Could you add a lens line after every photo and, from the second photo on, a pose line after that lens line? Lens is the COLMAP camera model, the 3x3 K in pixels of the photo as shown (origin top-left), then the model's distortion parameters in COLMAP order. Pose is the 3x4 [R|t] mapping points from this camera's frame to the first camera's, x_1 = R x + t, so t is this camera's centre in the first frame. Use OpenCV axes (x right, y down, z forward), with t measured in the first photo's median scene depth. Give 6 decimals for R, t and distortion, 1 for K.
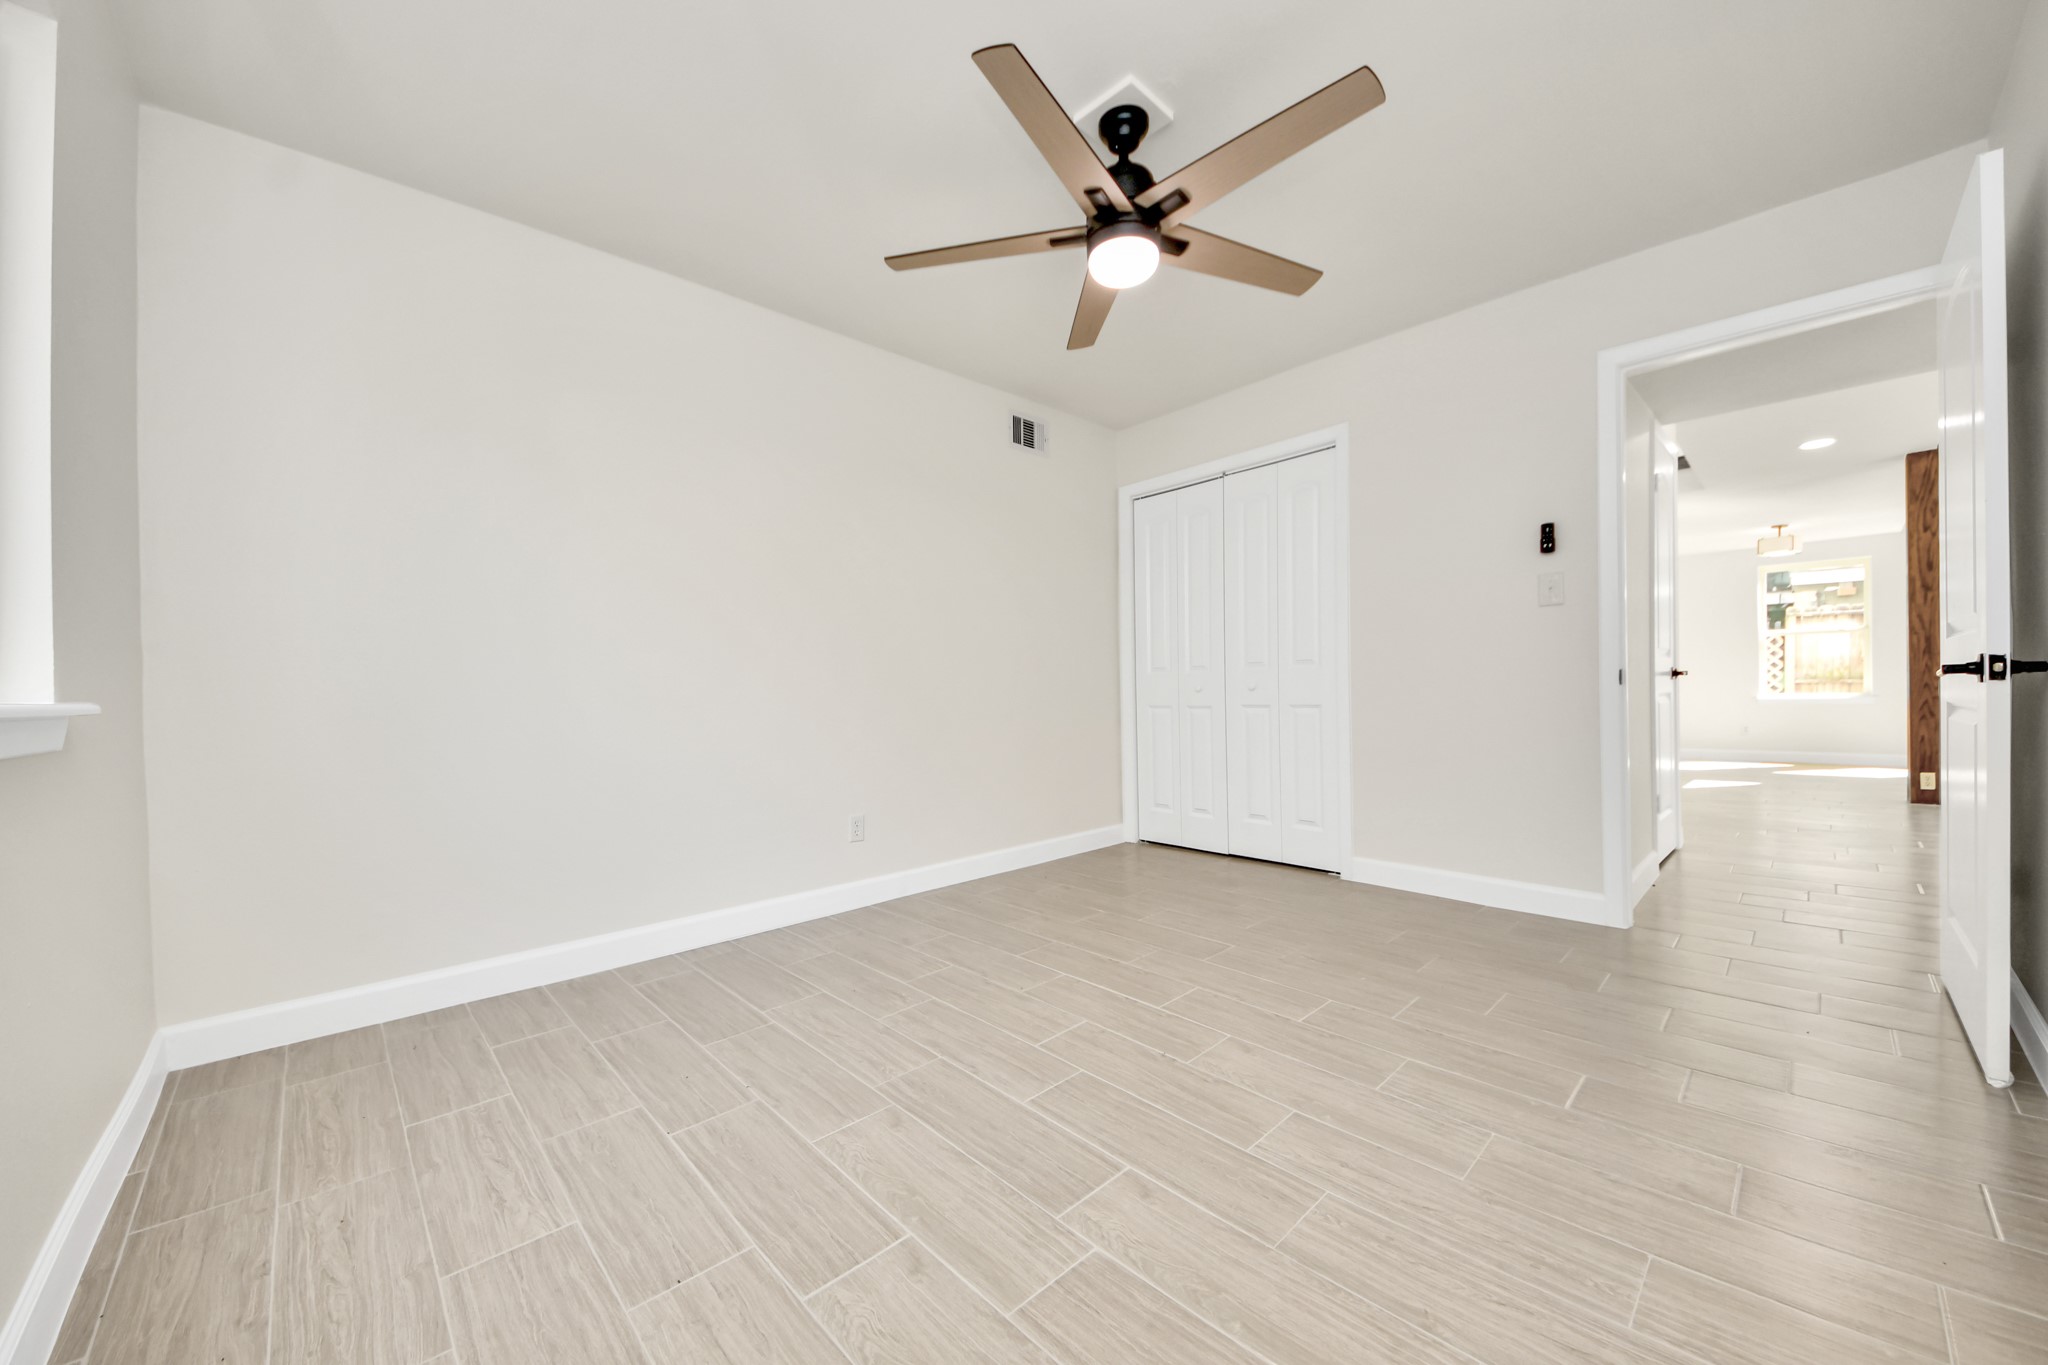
lens RADIAL K [[754.0, 0, 1021.6], [0, 754.0, 690.9], [0, 0, 1]] dist [-0.002076, -0.000515]
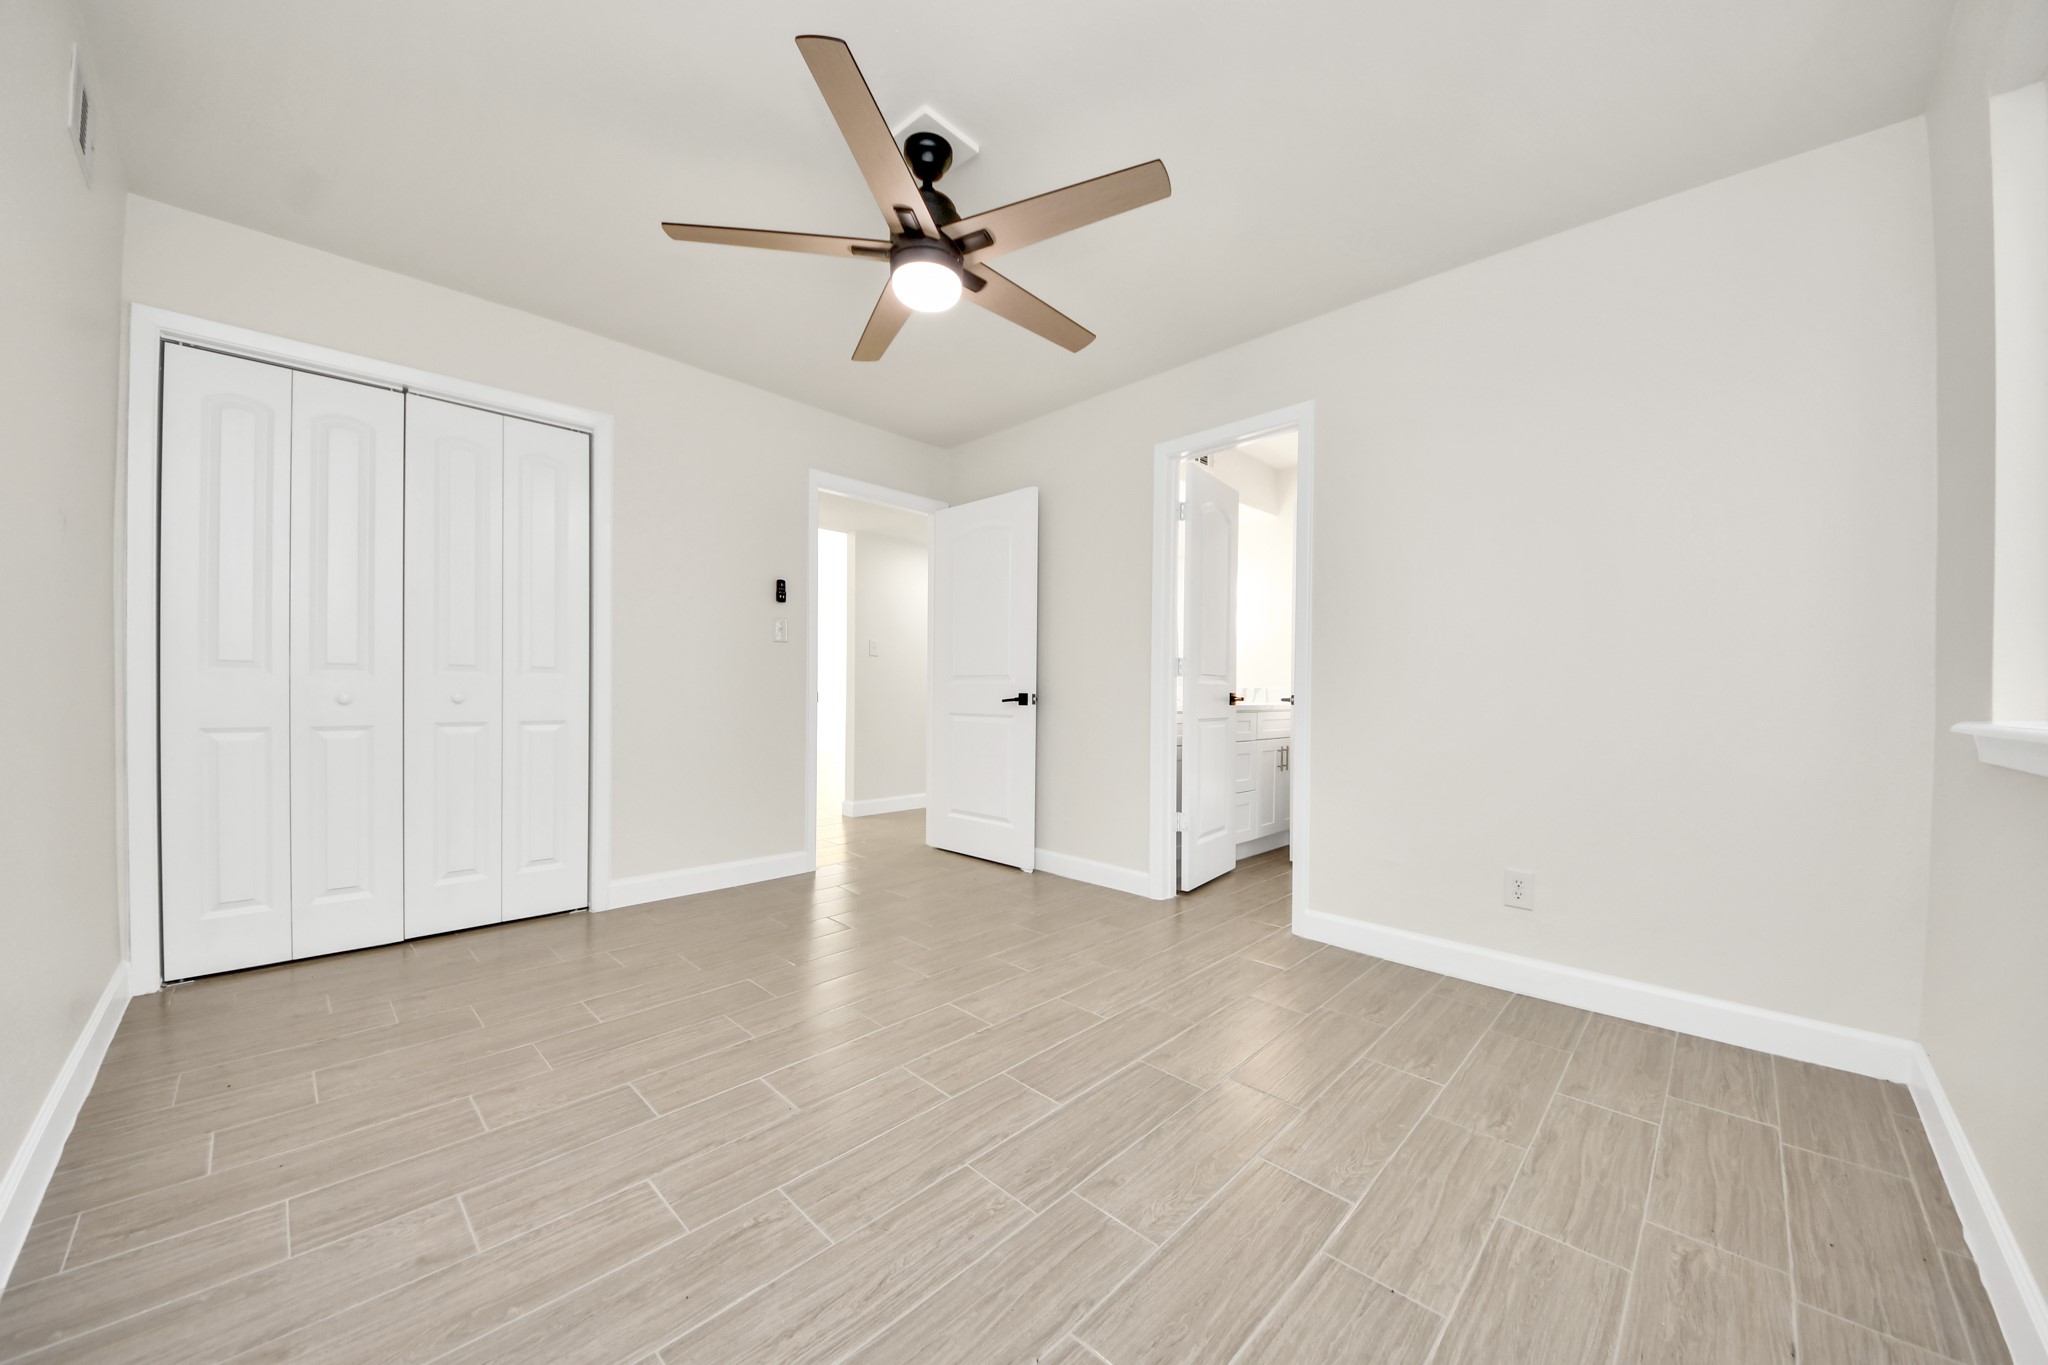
lens RADIAL K [[754.0, 0, 1021.6], [0, 754.0, 690.9], [0, 0, 1]] dist [-0.002076, -0.000515]
pose [[-0.040263, -0.000274, 0.999189, -1.094095], [0.004434, 0.999990, 0.000453, -0.026560], [-0.999179, 0.004449, -0.040261, 1.158033]]
